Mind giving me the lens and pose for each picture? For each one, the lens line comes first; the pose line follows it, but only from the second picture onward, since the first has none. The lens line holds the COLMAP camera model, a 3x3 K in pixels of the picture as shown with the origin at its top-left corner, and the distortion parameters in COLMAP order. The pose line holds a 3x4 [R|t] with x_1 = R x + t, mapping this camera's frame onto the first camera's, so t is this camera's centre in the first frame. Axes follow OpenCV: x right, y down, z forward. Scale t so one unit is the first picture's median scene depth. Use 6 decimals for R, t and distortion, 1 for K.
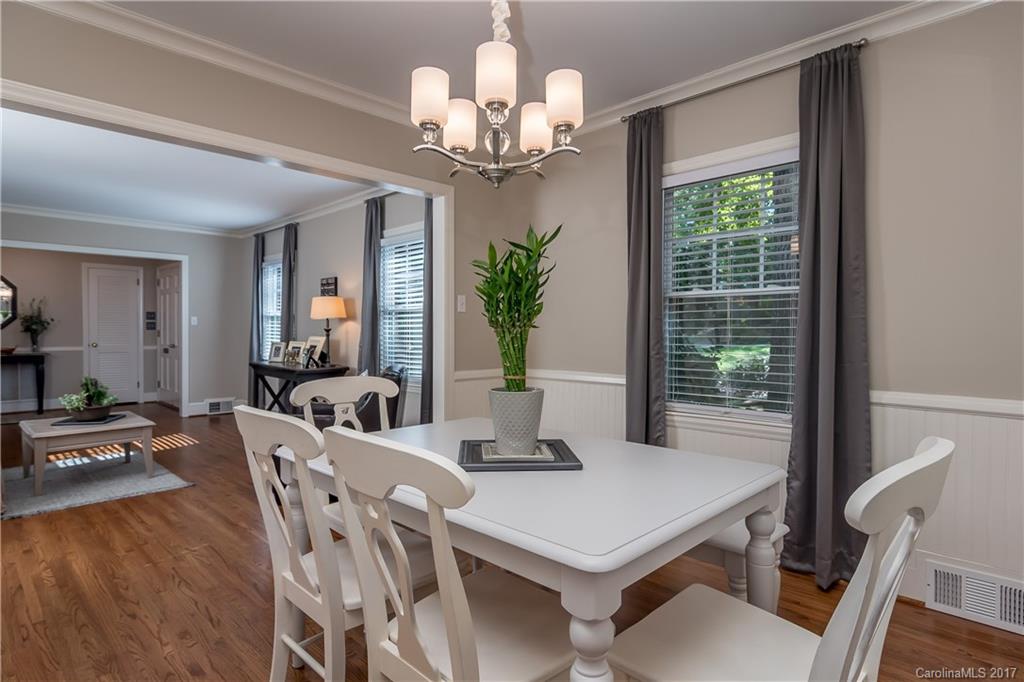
lens RADIAL K [[556.7, 0, 514.3], [0, 556.7, 347.4], [0, 0, 1]] dist [0.000927, 0.000095]
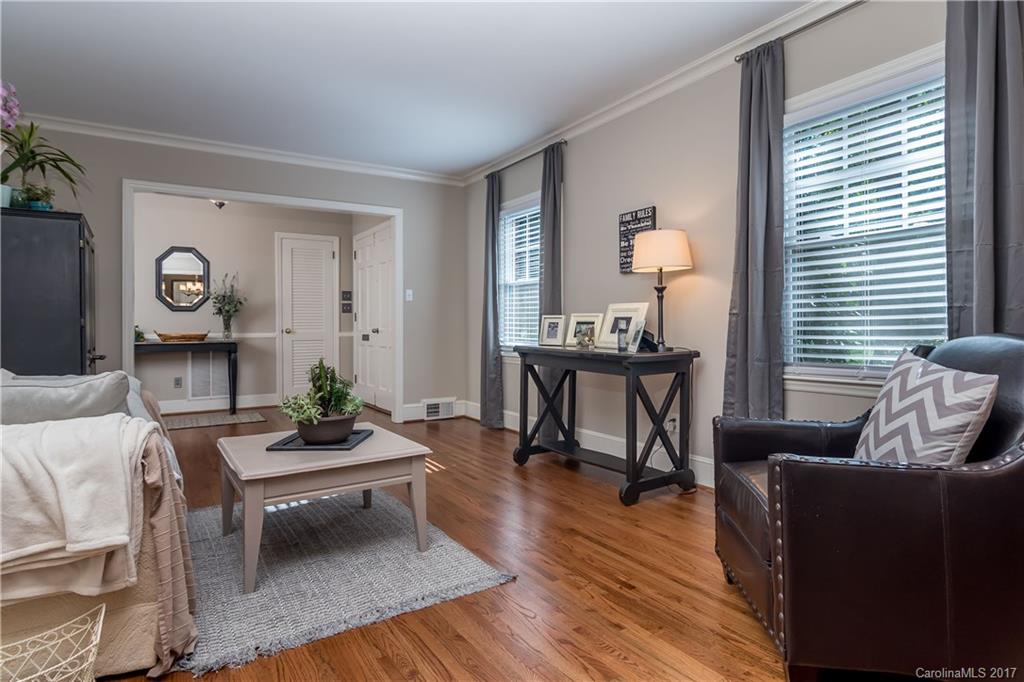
lens RADIAL K [[556.7, 0, 511.4], [0, 556.7, 331.6], [0, 0, 1]] dist [0.000927, 0.000095]
pose [[0.974767, -0.011315, -0.222939, -0.283337], [0.005938, 0.999675, -0.024777, 0.021991], [0.223147, 0.022828, 0.974517, 0.308257]]
